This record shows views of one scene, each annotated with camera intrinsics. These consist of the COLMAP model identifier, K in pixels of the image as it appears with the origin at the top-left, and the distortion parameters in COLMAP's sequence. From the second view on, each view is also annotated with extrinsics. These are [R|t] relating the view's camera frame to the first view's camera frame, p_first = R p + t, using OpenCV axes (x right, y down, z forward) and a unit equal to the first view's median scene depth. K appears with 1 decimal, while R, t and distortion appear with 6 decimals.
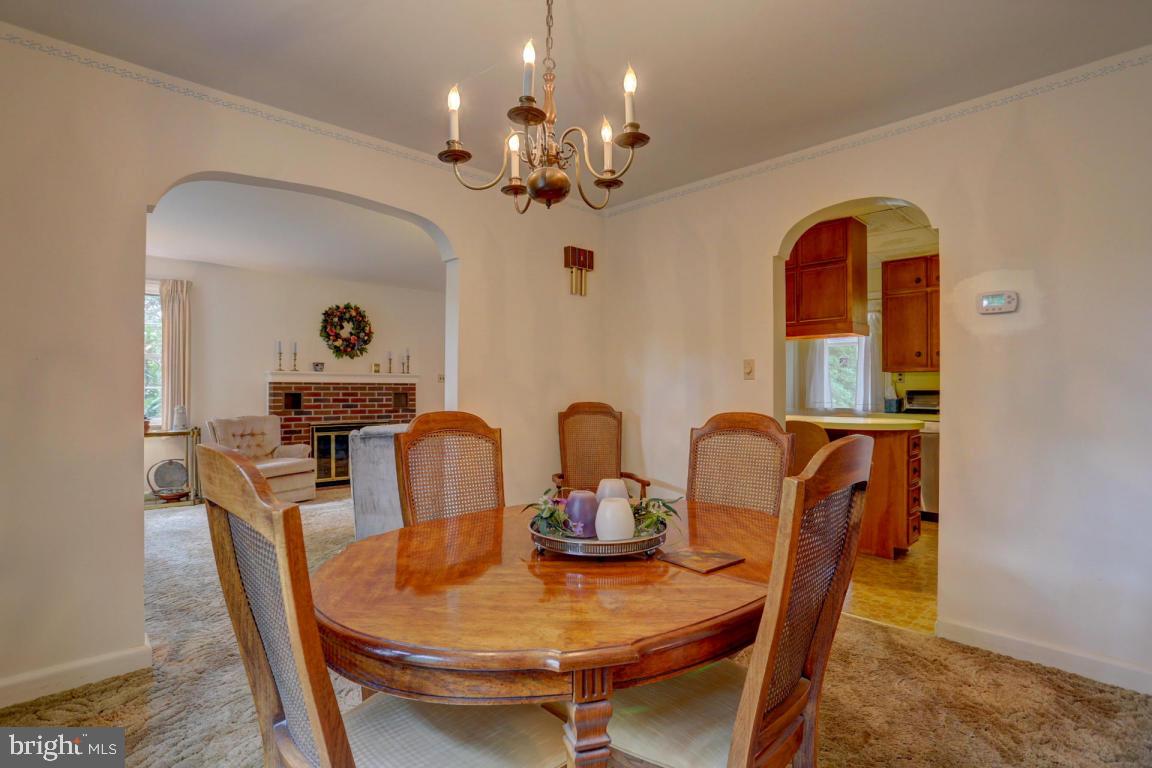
lens RADIAL K [[577.0, 0, 575.4], [0, 577.0, 390.5], [0, 0, 1]] dist [-0.054470, 0.015169]
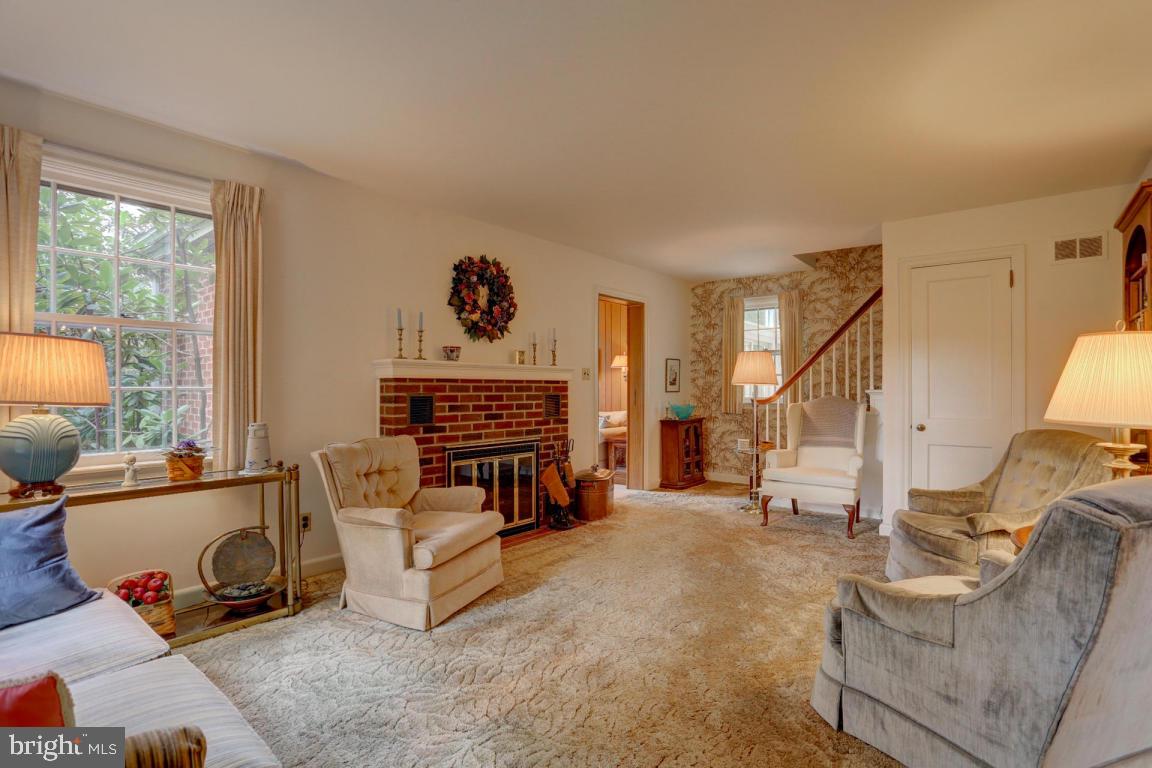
lens RADIAL K [[577.0, 0, 581.8], [0, 577.0, 389.3], [0, 0, 1]] dist [-0.054470, 0.015169]
pose [[0.990028, -0.000840, 0.140870, -0.393133], [0.000560, 0.999998, 0.002023, -0.003940], [-0.140871, -0.001924, 0.990026, 0.361213]]
